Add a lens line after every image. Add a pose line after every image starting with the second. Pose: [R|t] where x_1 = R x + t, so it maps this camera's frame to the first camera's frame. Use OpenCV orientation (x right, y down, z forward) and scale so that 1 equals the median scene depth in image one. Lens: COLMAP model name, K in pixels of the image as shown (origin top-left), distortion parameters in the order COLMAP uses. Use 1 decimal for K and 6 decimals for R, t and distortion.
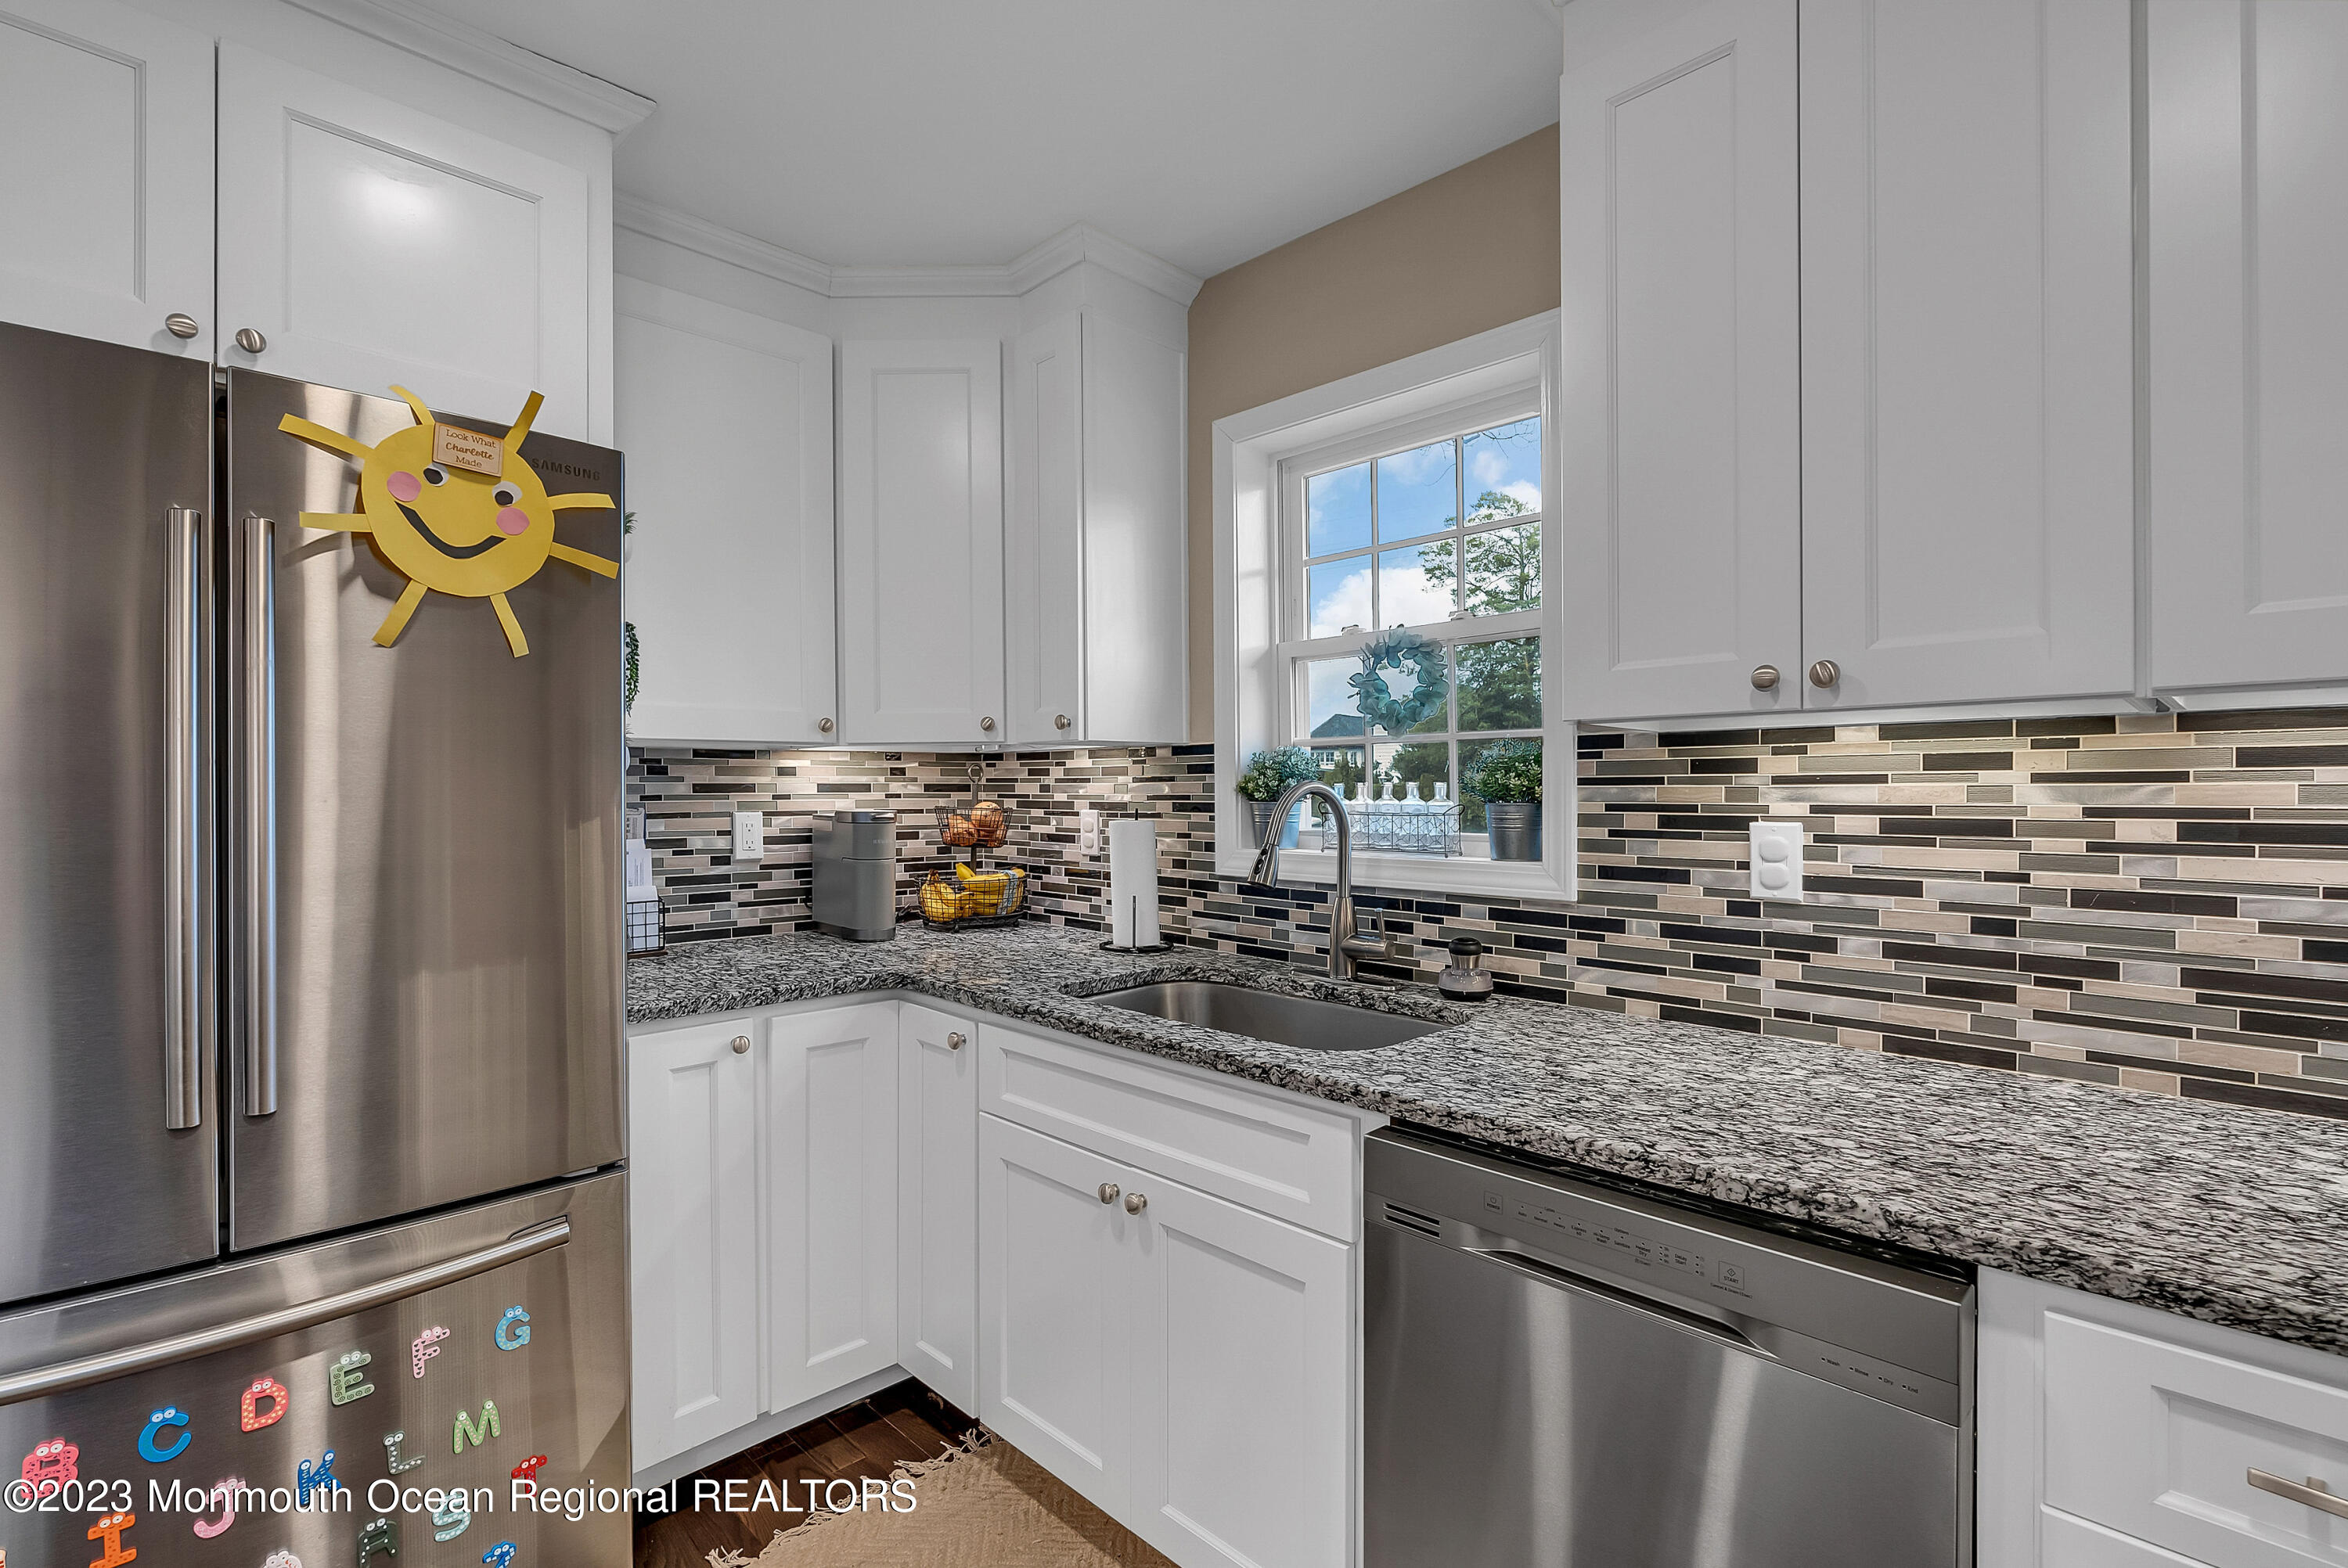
lens RADIAL K [[1065.8, 0, 1177.6], [0, 1065.8, 797.3], [0, 0, 1]] dist [-0.011211, 0.004008]
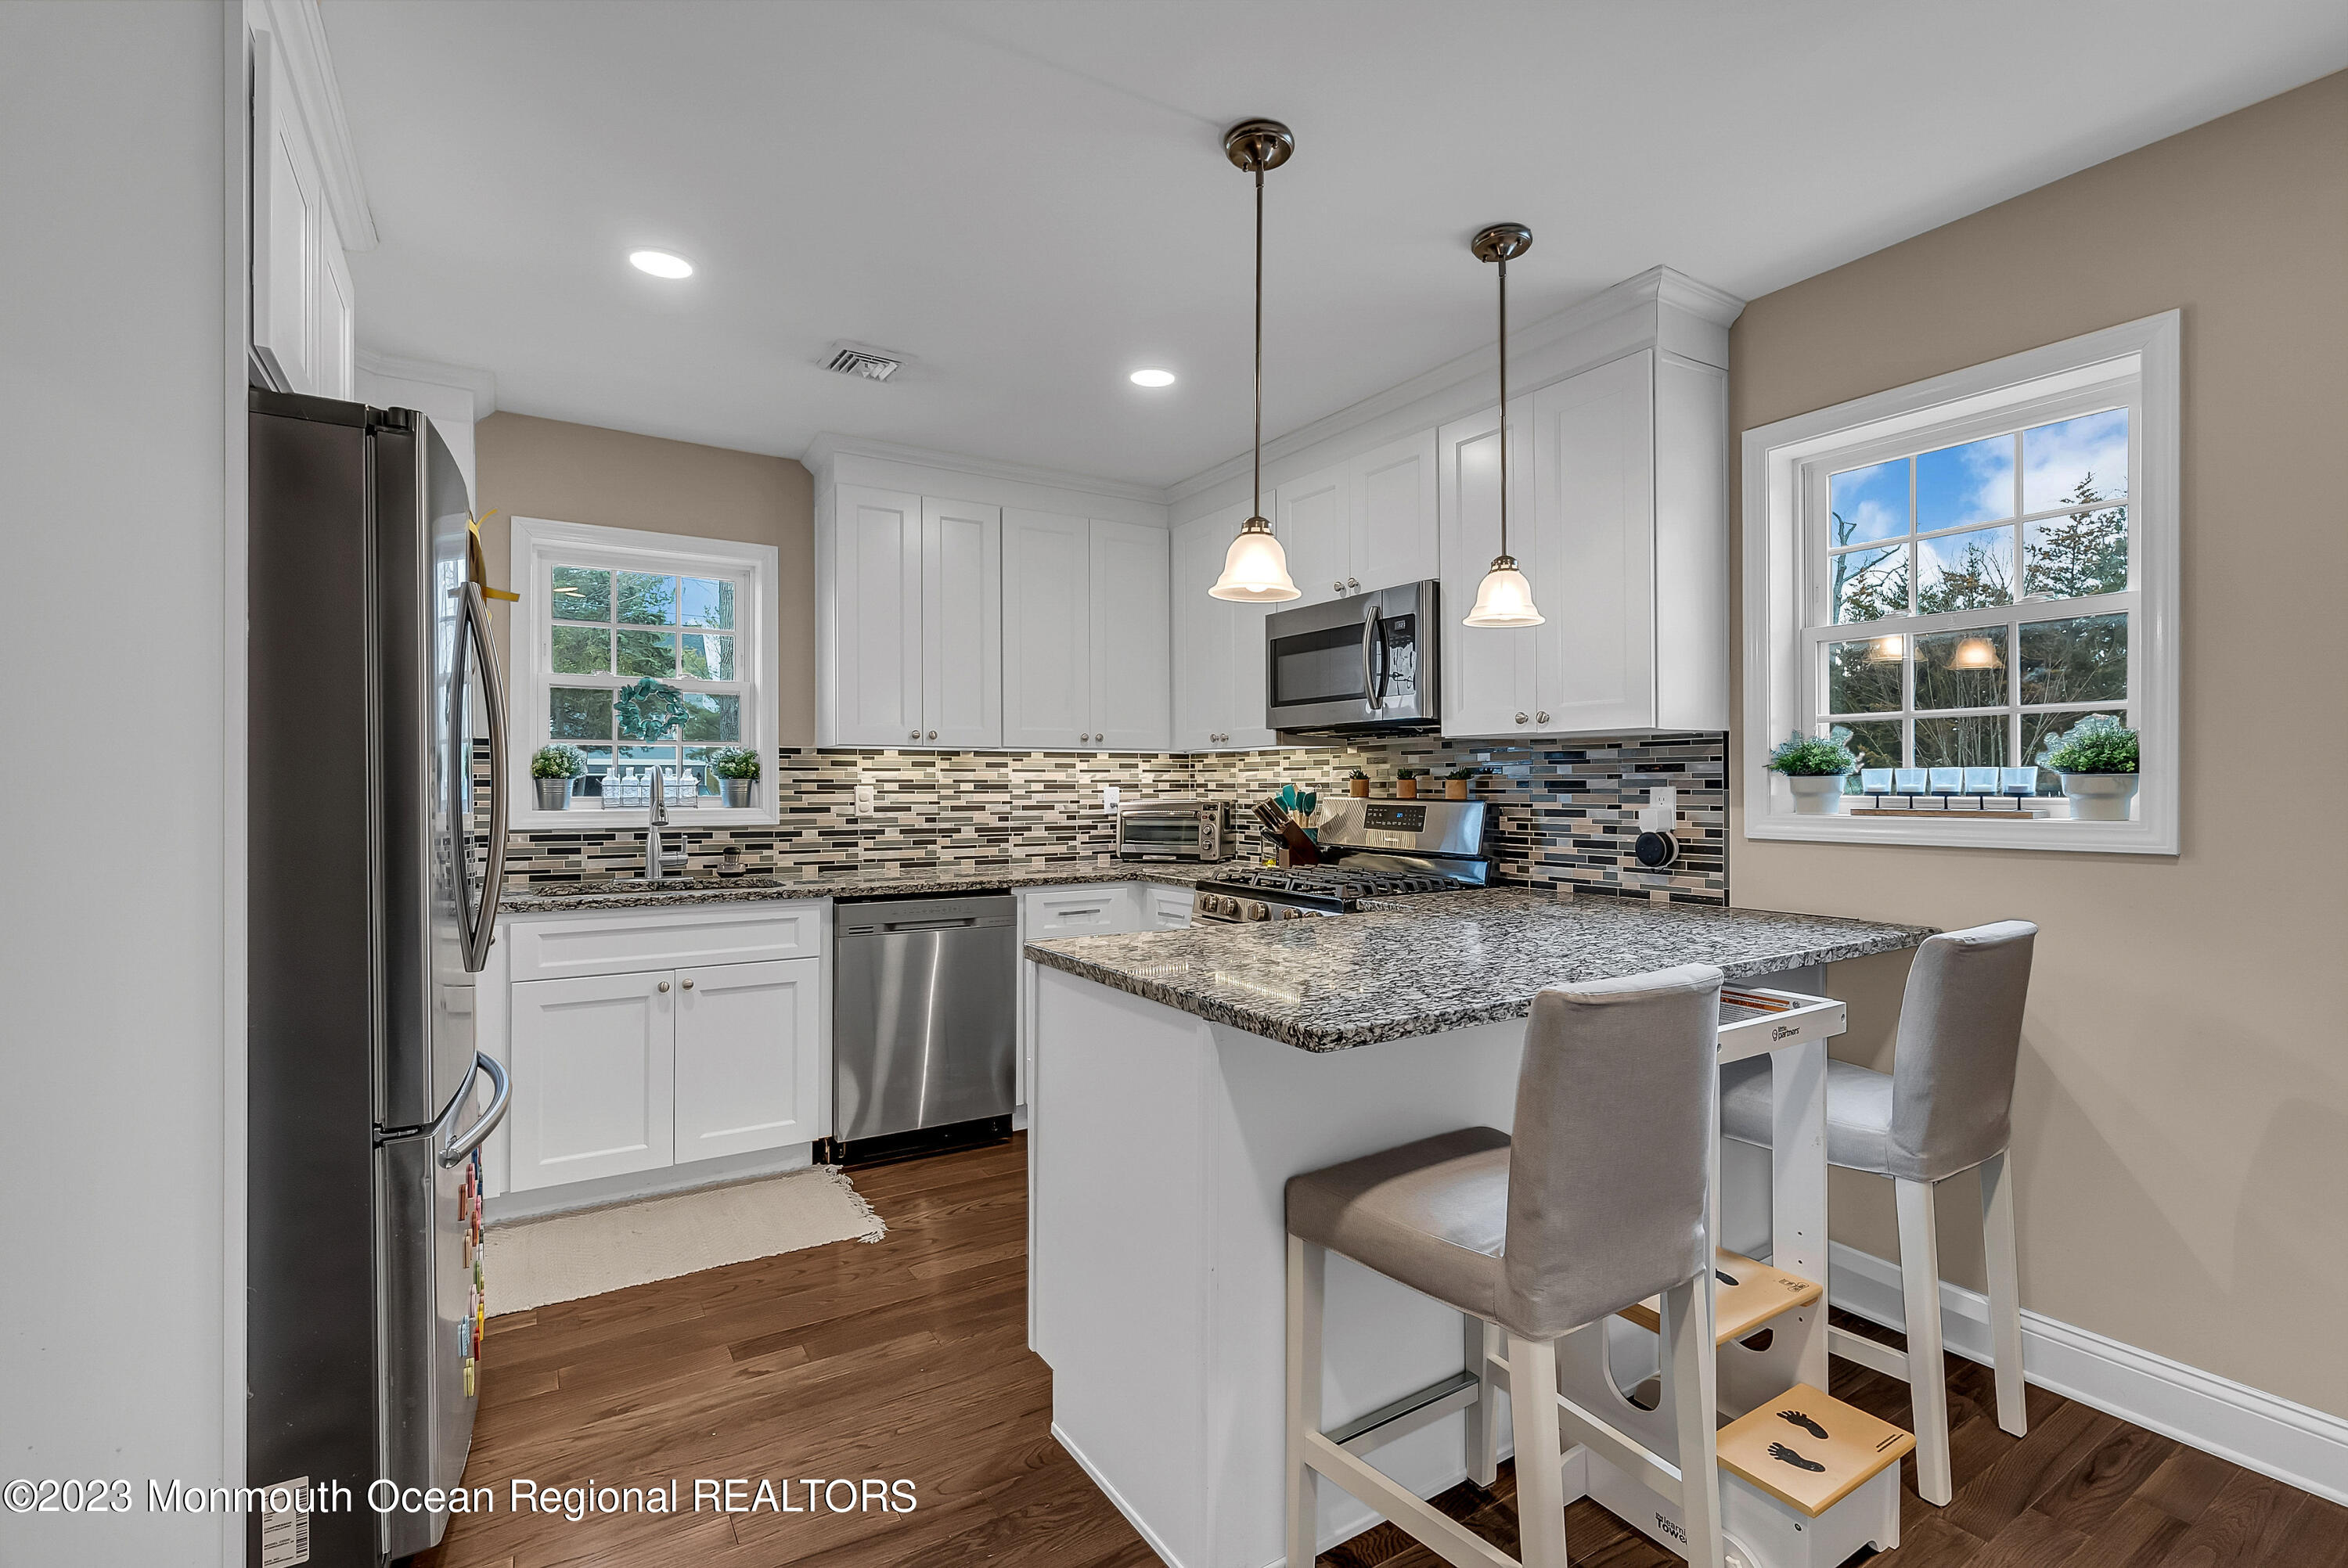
lens RADIAL K [[1065.8, 0, 1184.7], [0, 1065.8, 779.8], [0, 0, 1]] dist [-0.011211, 0.004008]
pose [[0.214186, 0.006344, 0.976772, -1.591817], [0.006201, 0.999950, -0.007855, 0.030001], [-0.976773, 0.007739, 0.214136, -0.268581]]
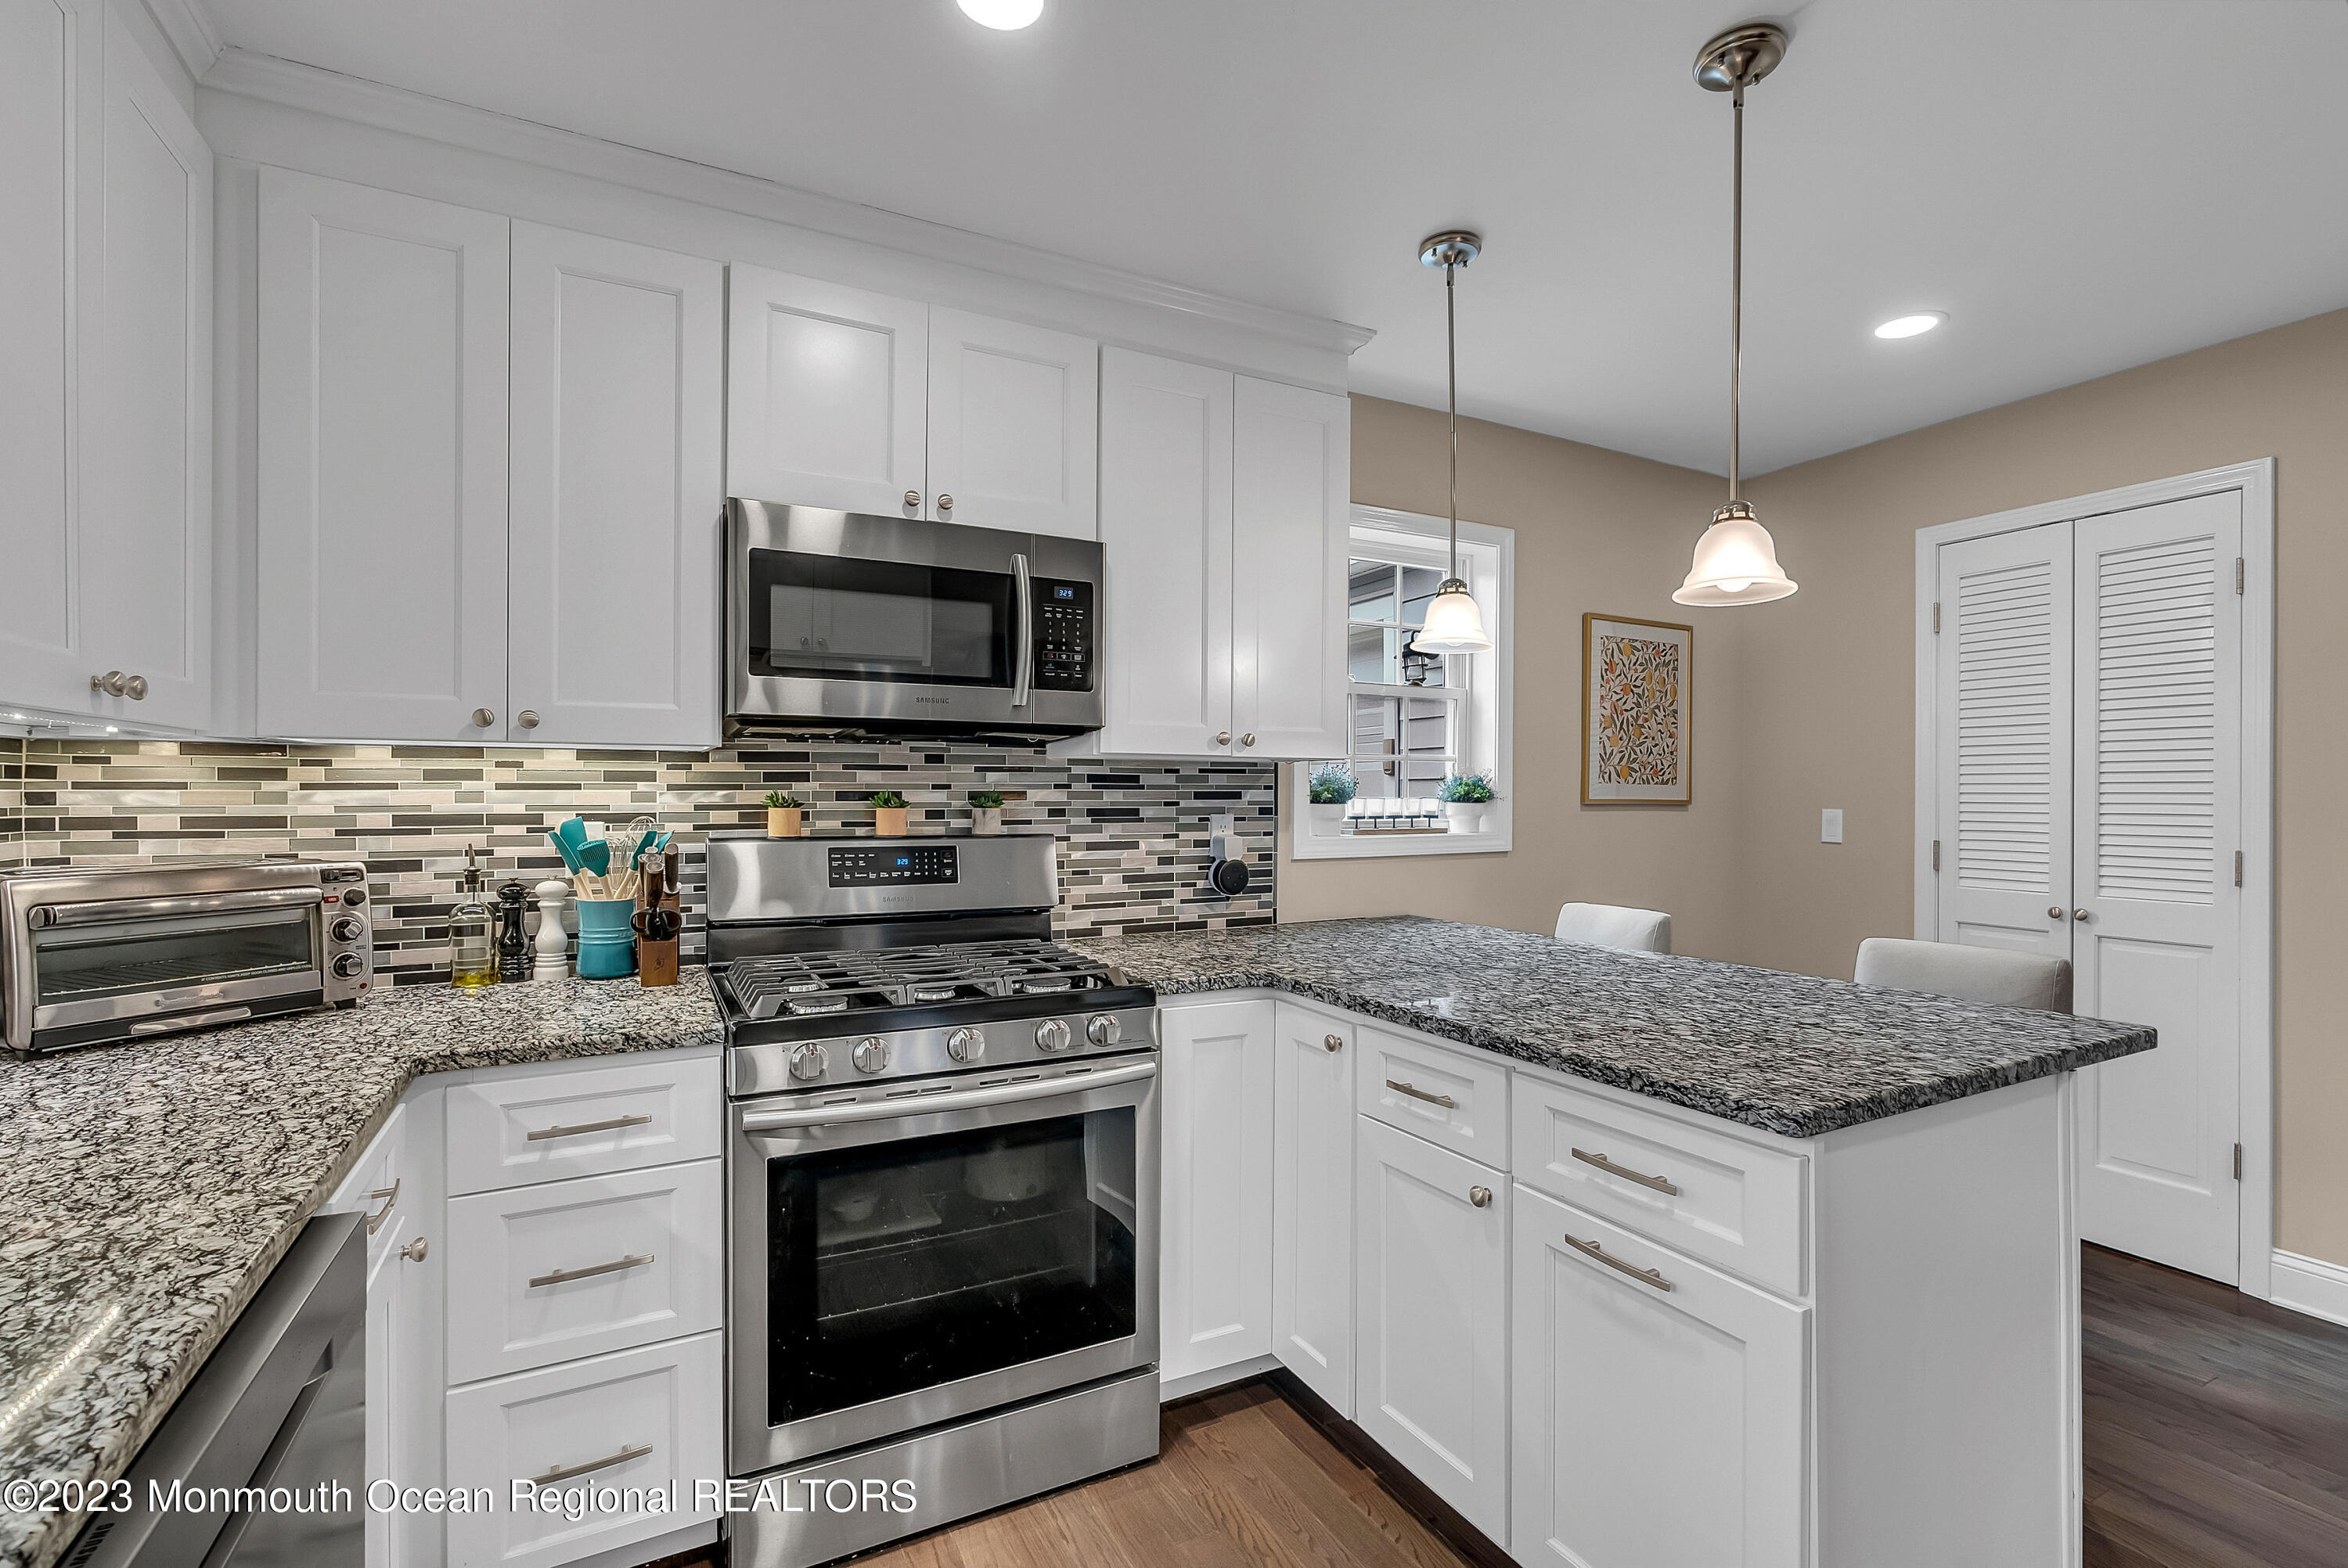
lens RADIAL K [[1065.8, 0, 1178.0], [0, 1065.8, 790.5], [0, 0, 1]] dist [-0.011211, 0.004008]
pose [[-0.955025, 0.004193, 0.296495, -0.266001], [0.004392, 0.999990, 0.000004, -0.004057], [-0.296492, 0.001306, -0.955034, 0.945166]]
